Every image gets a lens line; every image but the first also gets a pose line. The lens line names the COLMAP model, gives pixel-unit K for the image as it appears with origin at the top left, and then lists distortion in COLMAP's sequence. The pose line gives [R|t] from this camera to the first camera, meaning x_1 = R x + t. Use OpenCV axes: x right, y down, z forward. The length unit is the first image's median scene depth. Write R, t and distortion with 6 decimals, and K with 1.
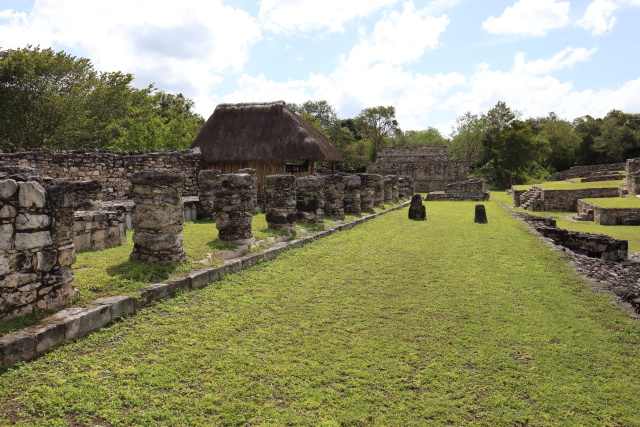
lens RADIAL K [[617.1, 0, 320.0], [0, 617.1, 213.5], [0, 0, 1]] dist [-0.003331, -0.000192]
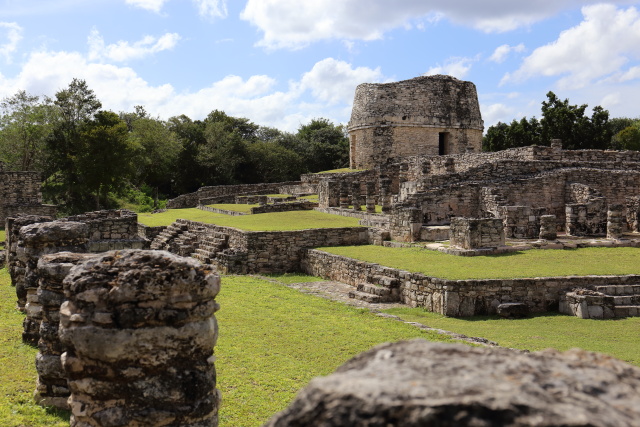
lens RADIAL K [[811.2, 0, 320.0], [0, 811.2, 213.5], [0, 0, 1]] dist [0.042063, 0.033341]
pose [[0.809339, 0.003505, 0.587332, 0.005713], [0.018827, 0.999314, -0.031907, -0.014111], [-0.587040, 0.036881, 0.808717, 0.188190]]
